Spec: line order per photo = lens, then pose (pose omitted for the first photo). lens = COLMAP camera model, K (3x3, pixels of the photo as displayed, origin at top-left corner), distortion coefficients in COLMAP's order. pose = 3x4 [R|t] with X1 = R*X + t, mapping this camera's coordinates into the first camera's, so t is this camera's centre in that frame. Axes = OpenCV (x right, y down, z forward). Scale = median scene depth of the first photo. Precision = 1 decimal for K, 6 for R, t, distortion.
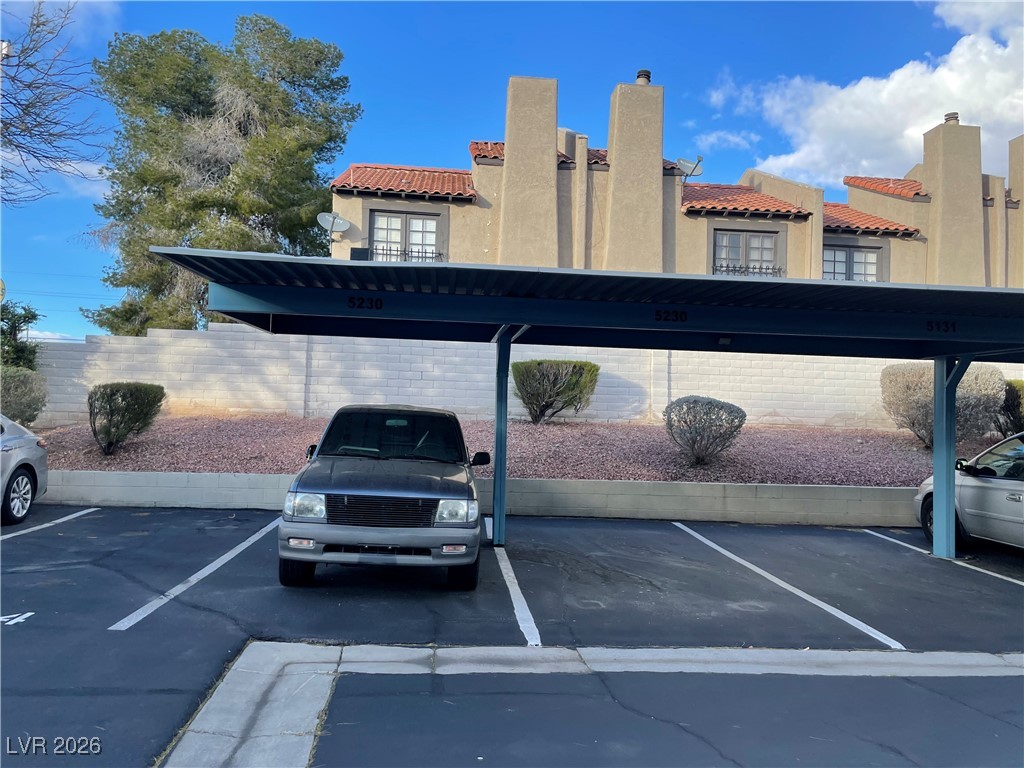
lens RADIAL K [[781.2, 0, 518.5], [0, 781.2, 387.9], [0, 0, 1]] dist [0.093278, -0.130590]
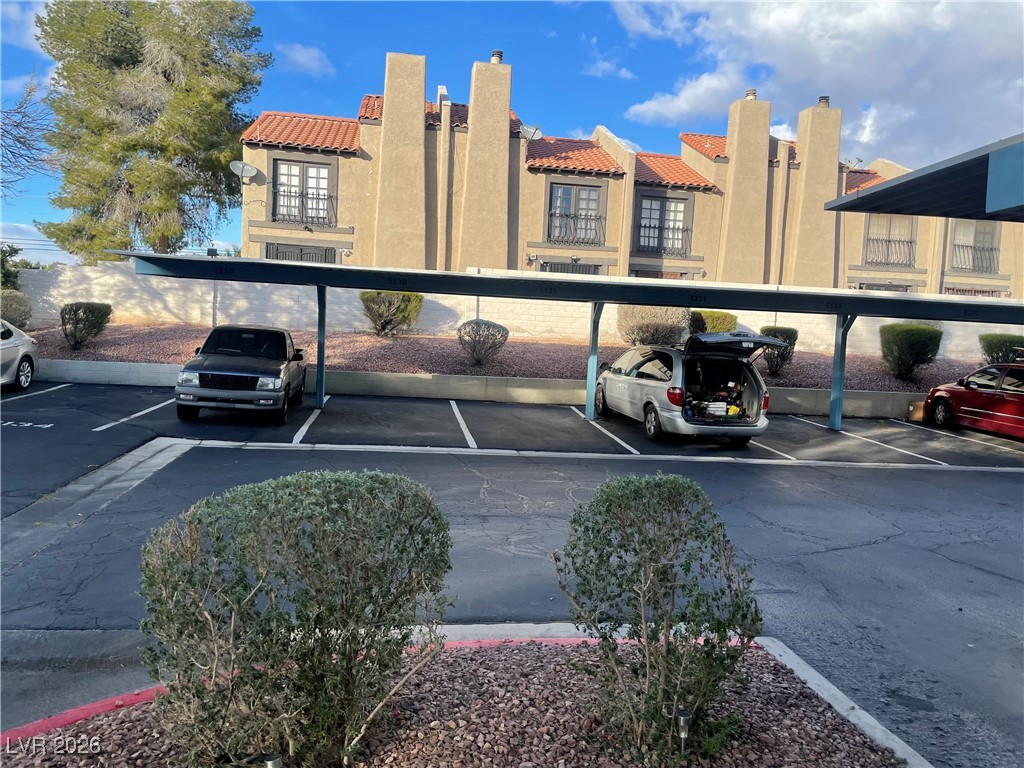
lens RADIAL K [[764.6, 0, 512.0], [0, 764.6, 384.0], [0, 0, 1]] dist [0.048580, -0.004827]
pose [[0.998116, 0.016539, 0.059077, 0.122844], [-0.023474, 0.992652, 0.118705, -0.024979], [-0.056679, -0.119868, 0.991171, -0.279799]]
